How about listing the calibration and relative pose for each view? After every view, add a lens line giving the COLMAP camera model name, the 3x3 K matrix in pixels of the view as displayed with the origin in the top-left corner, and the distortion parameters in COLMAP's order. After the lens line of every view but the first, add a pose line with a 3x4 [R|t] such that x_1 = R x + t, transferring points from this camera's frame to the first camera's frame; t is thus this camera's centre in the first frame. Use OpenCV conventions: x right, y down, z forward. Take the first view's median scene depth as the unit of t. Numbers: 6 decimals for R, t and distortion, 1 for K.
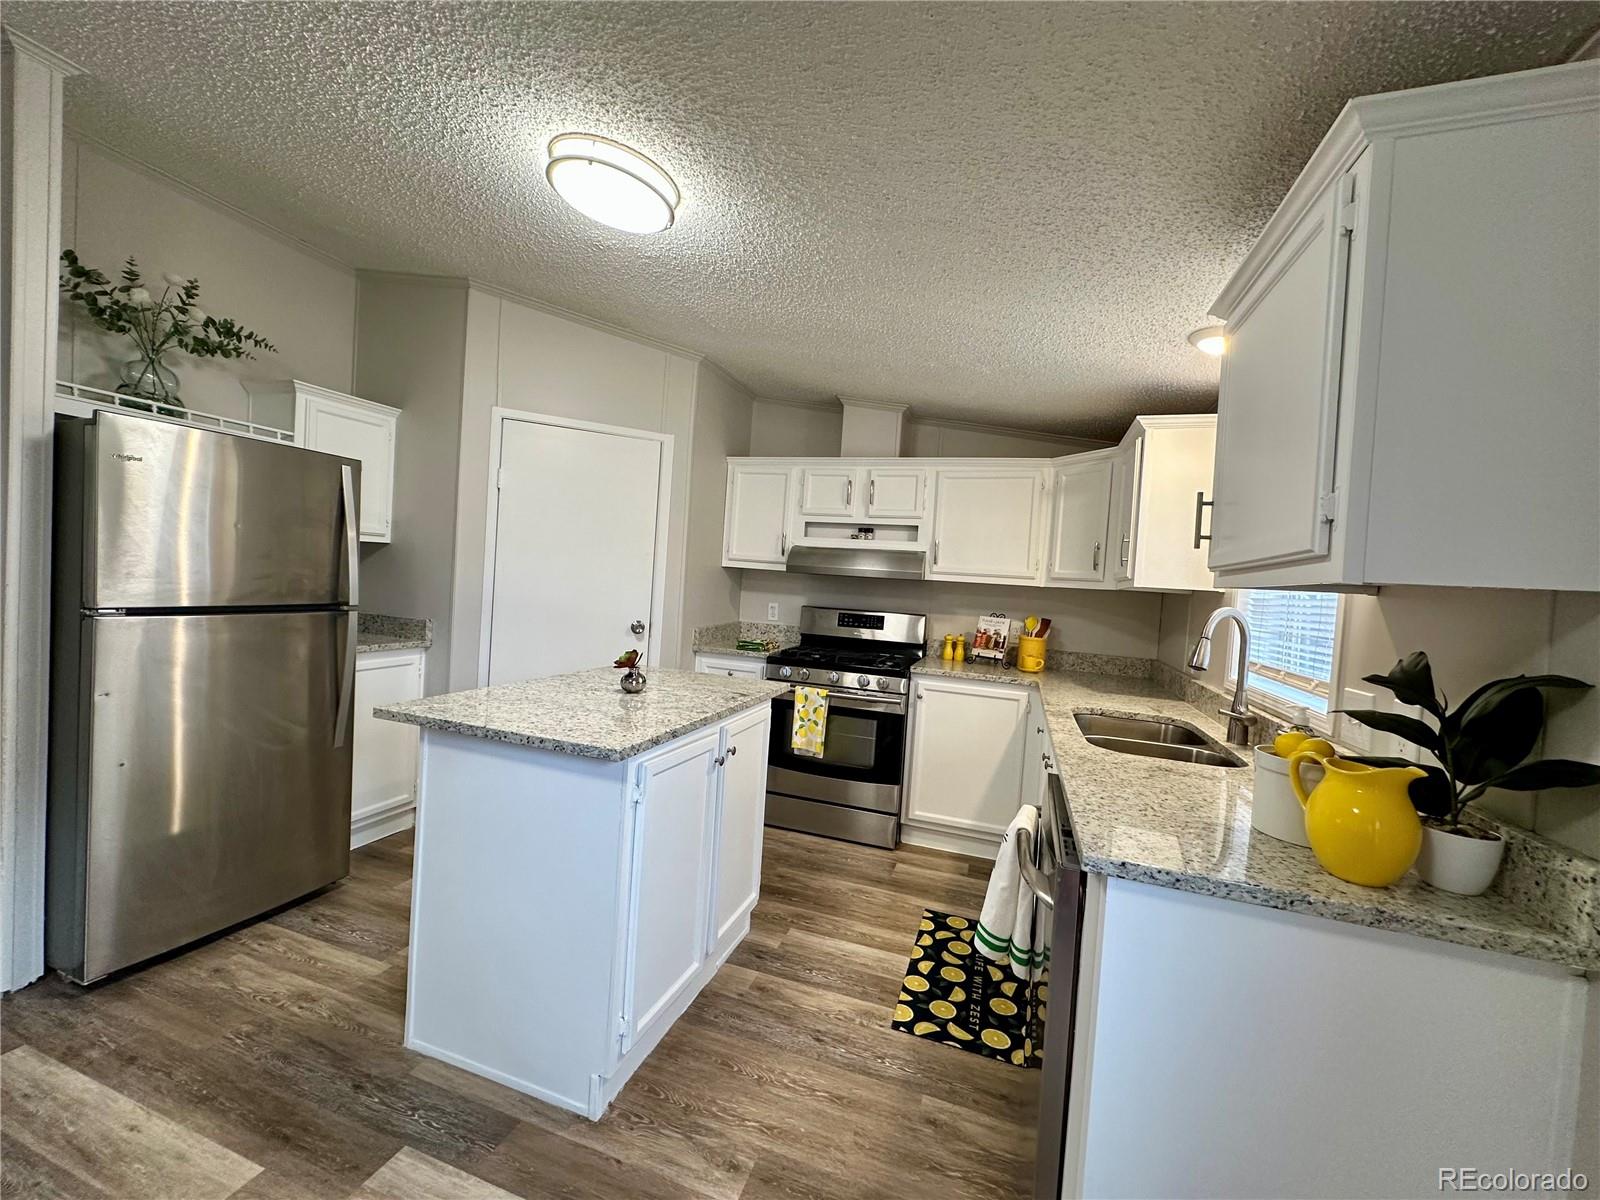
lens RADIAL K [[637.5, 0, 798.3], [0, 637.5, 599.2], [0, 0, 1]] dist [-0.003004, 0.000740]
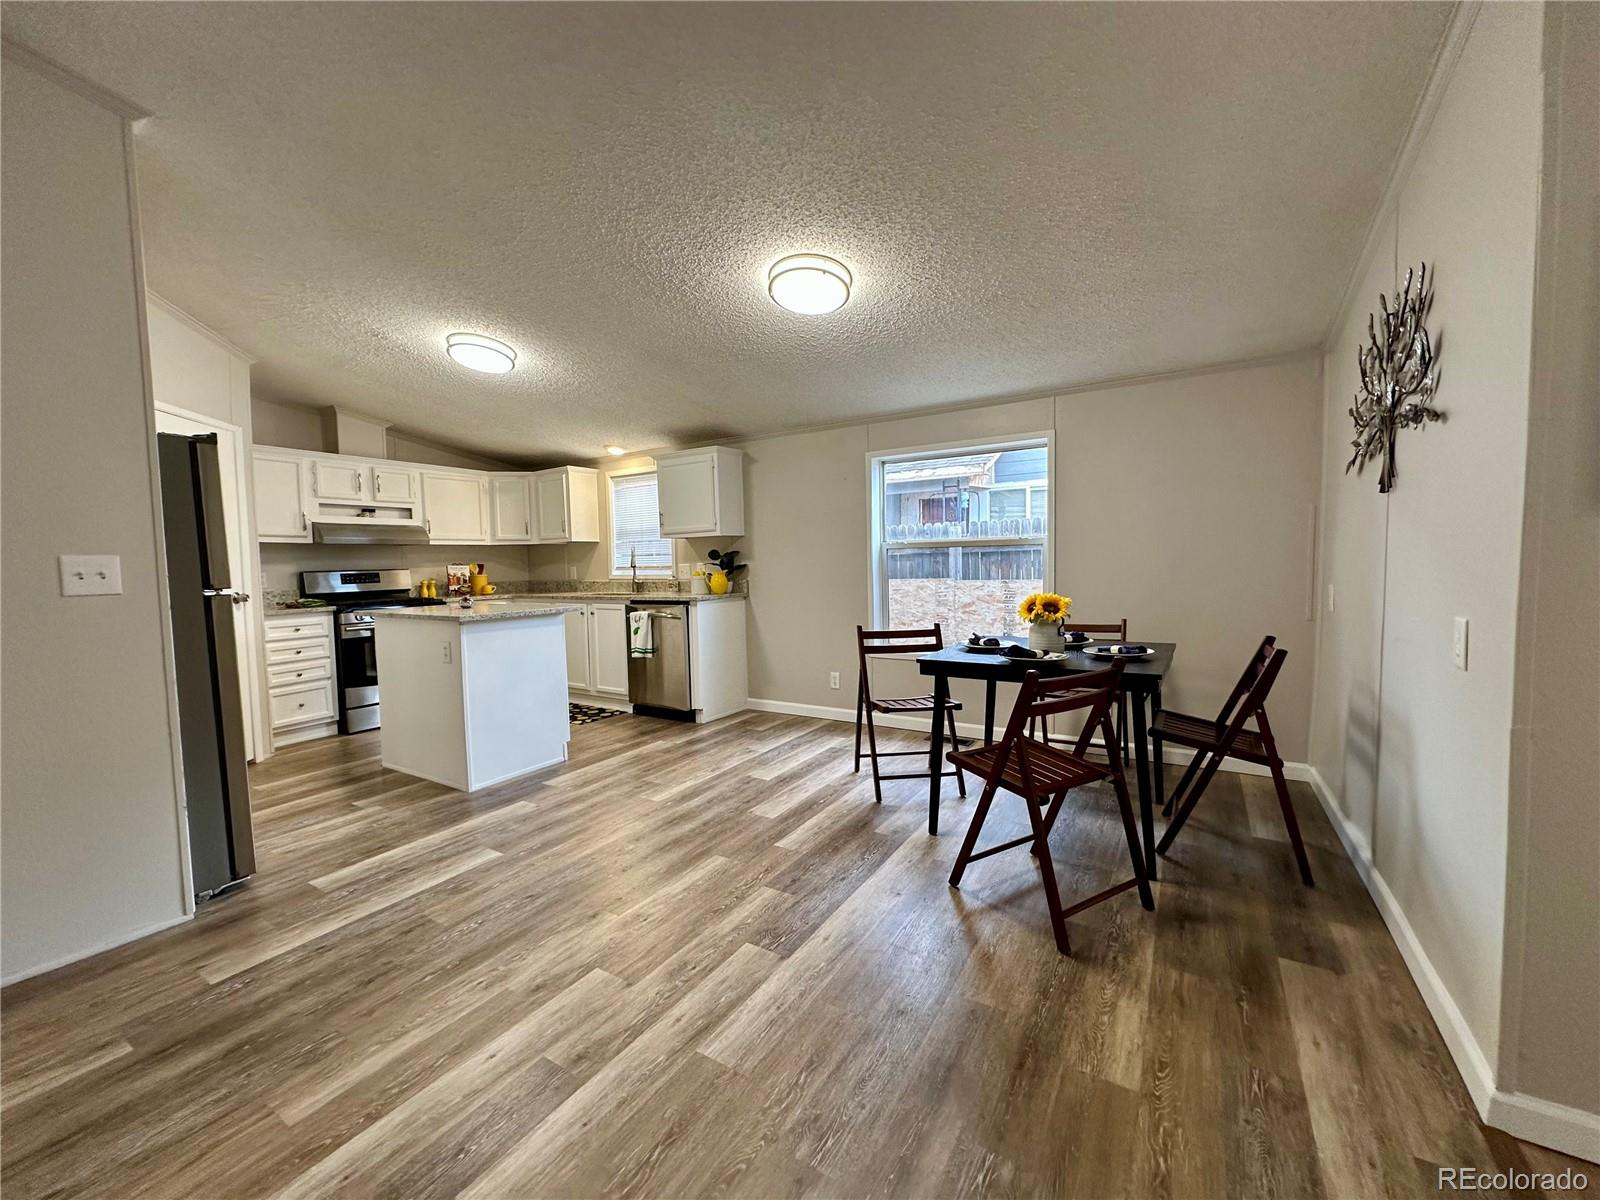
lens RADIAL K [[637.5, 0, 798.3], [0, 637.5, 599.2], [0, 0, 1]] dist [-0.003004, 0.000740]
pose [[0.227235, -0.129034, 0.965254, -1.158684], [0.064934, 0.990985, 0.117187, -0.022026], [-0.971673, 0.036049, 0.233565, -0.235890]]
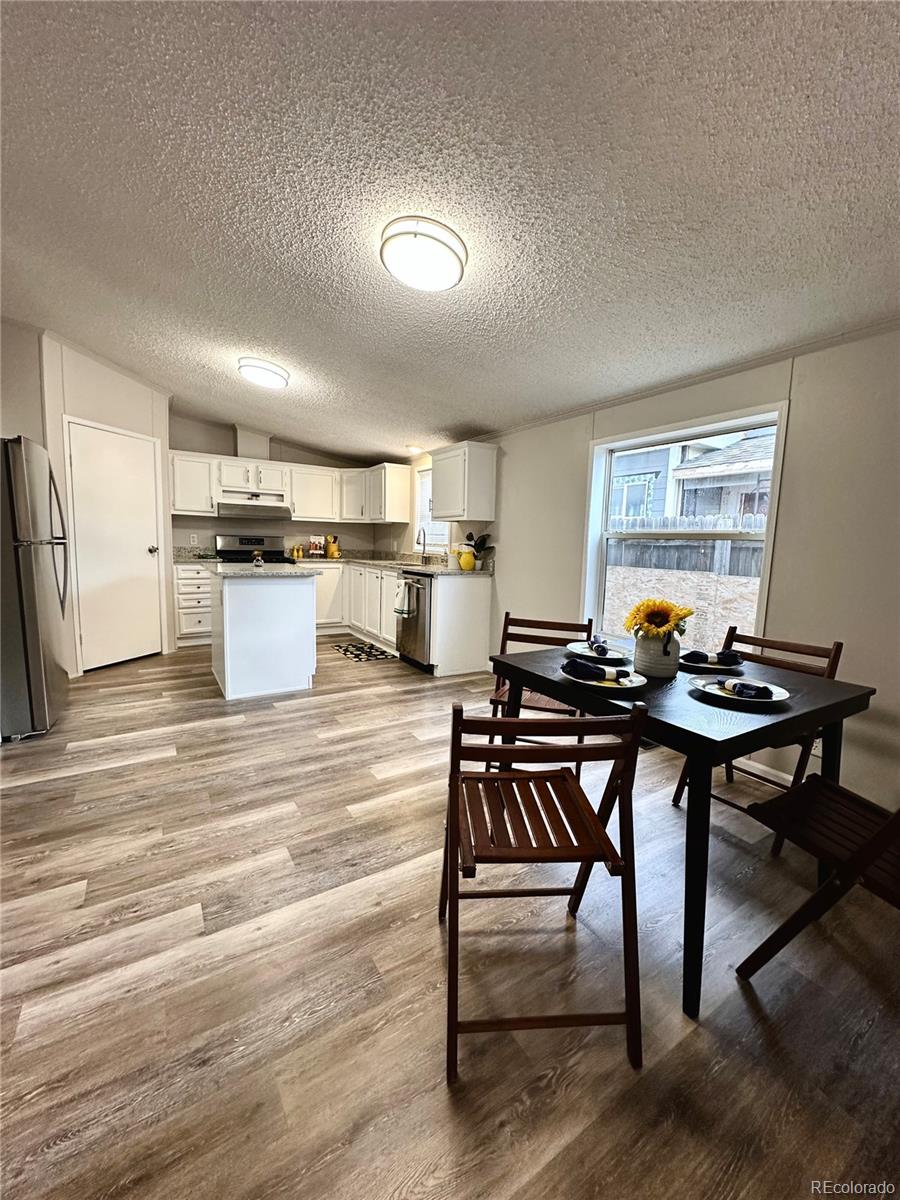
lens RADIAL K [[478.1, 0, 450.9], [0, 478.1, 598.9], [0, 0, 1]] dist [-0.003004, 0.000740]
pose [[0.629606, -0.139069, 0.764366, -0.793938], [0.033202, 0.987766, 0.152367, 0.005315], [-0.776204, -0.070553, 0.626521, -0.504858]]
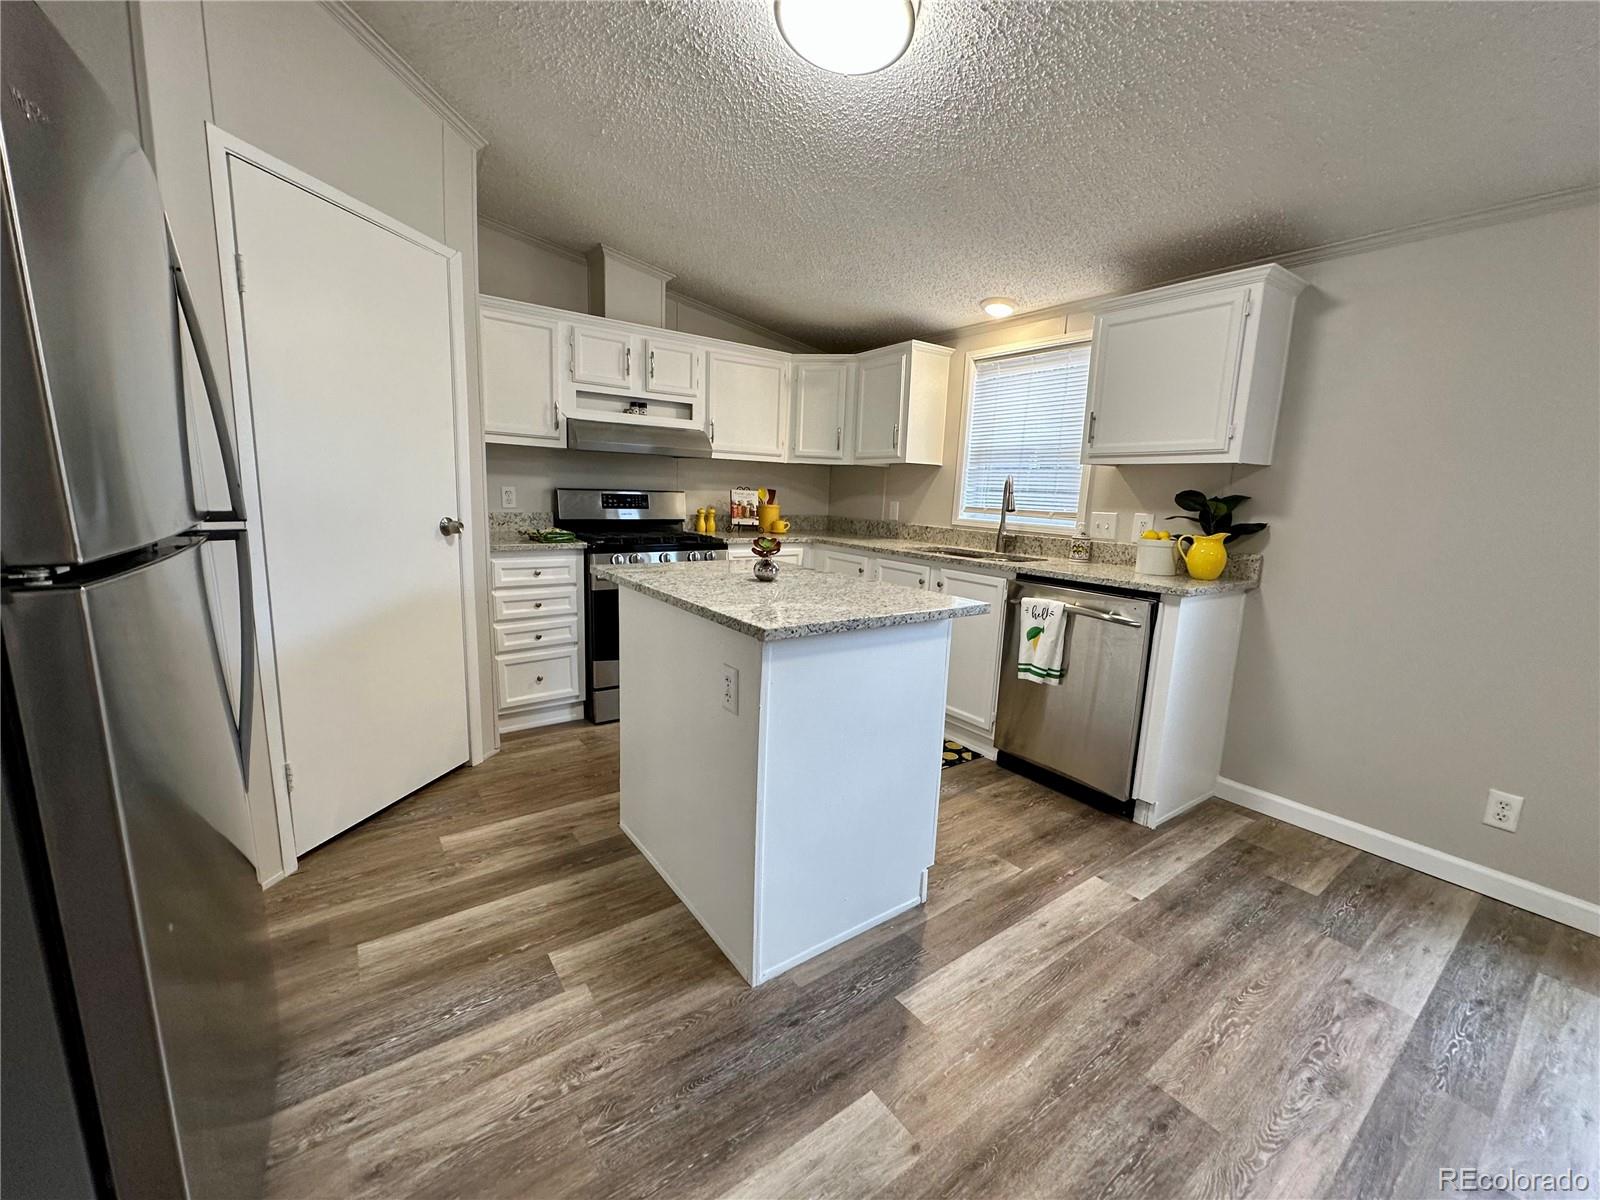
lens RADIAL K [[637.5, 0, 798.3], [0, 637.5, 599.2], [0, 0, 1]] dist [-0.003004, 0.000740]
pose [[0.580970, -0.182368, 0.793231, -0.639802], [0.023674, 0.977949, 0.207497, -0.017261], [-0.813580, -0.101771, 0.572477, 0.254346]]
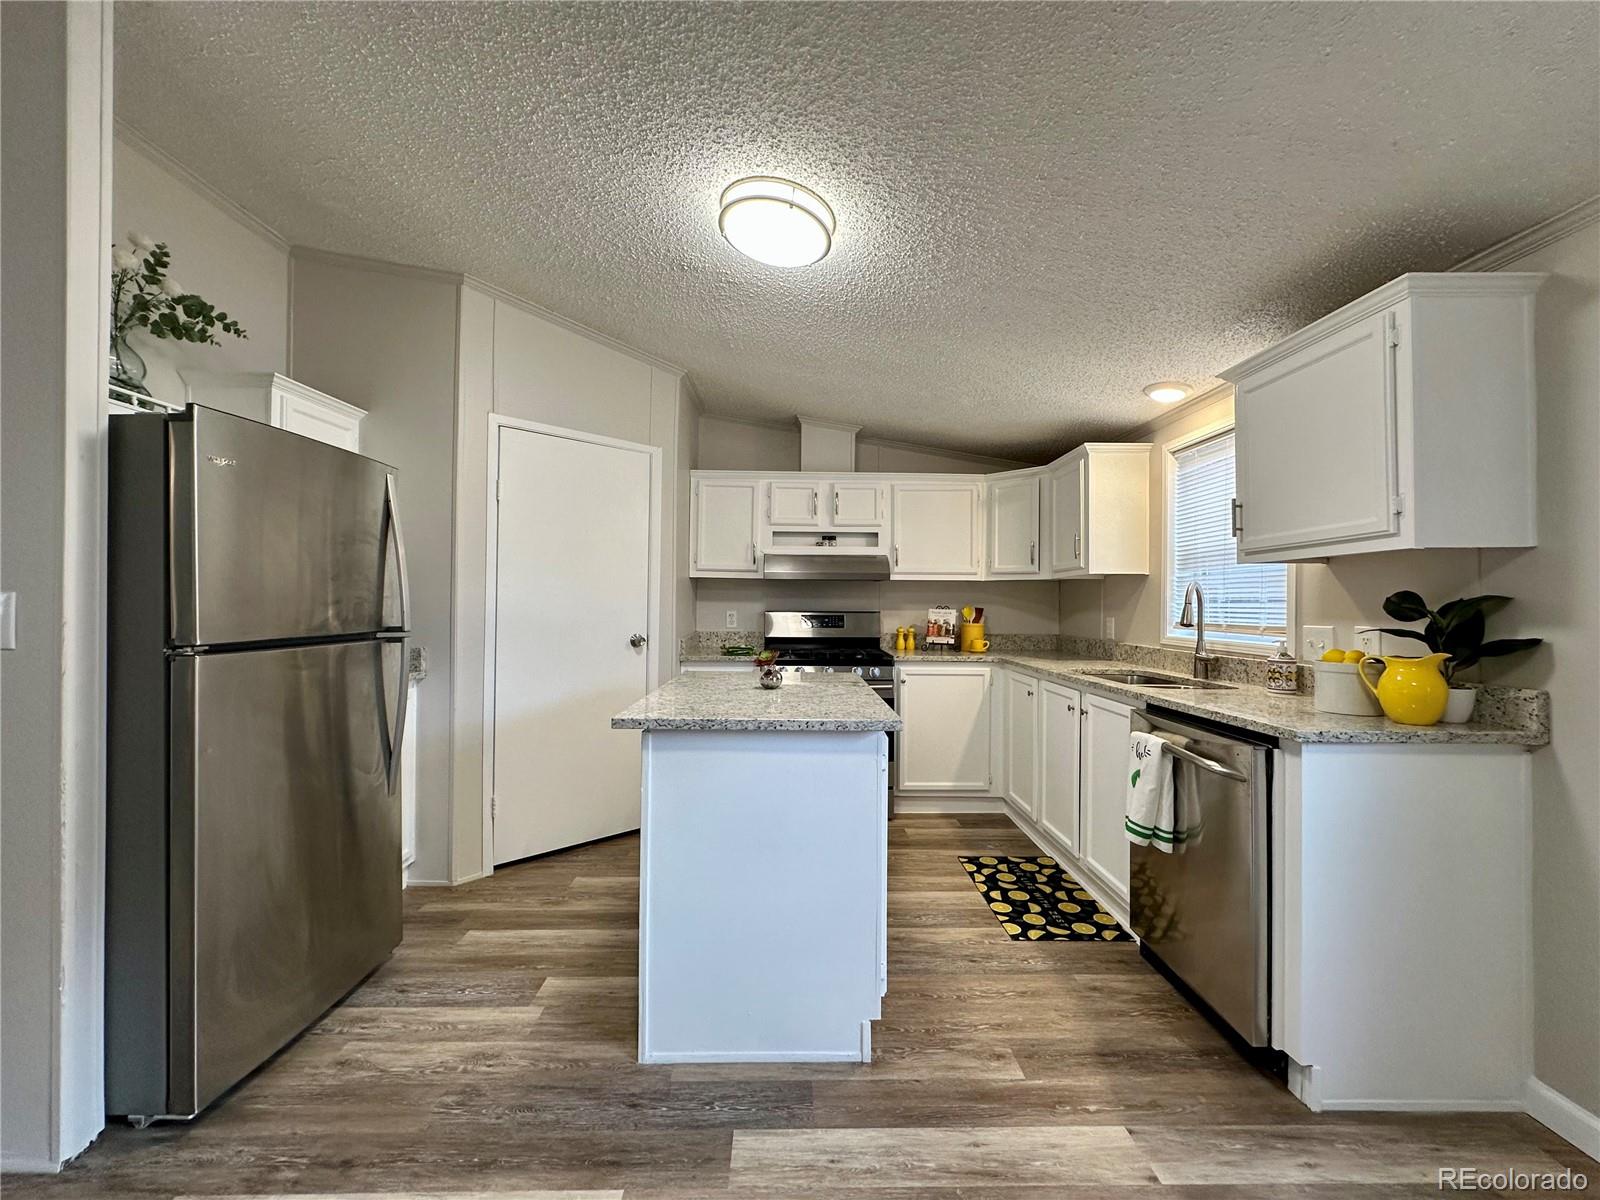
lens RADIAL K [[637.5, 0, 798.3], [0, 637.5, 599.2], [0, 0, 1]] dist [-0.003004, 0.000740]
pose [[0.939995, -0.055506, 0.336642, -0.360219], [0.063036, 0.997945, -0.011471, 0.007449], [-0.335314, 0.032003, 0.941563, -0.016101]]
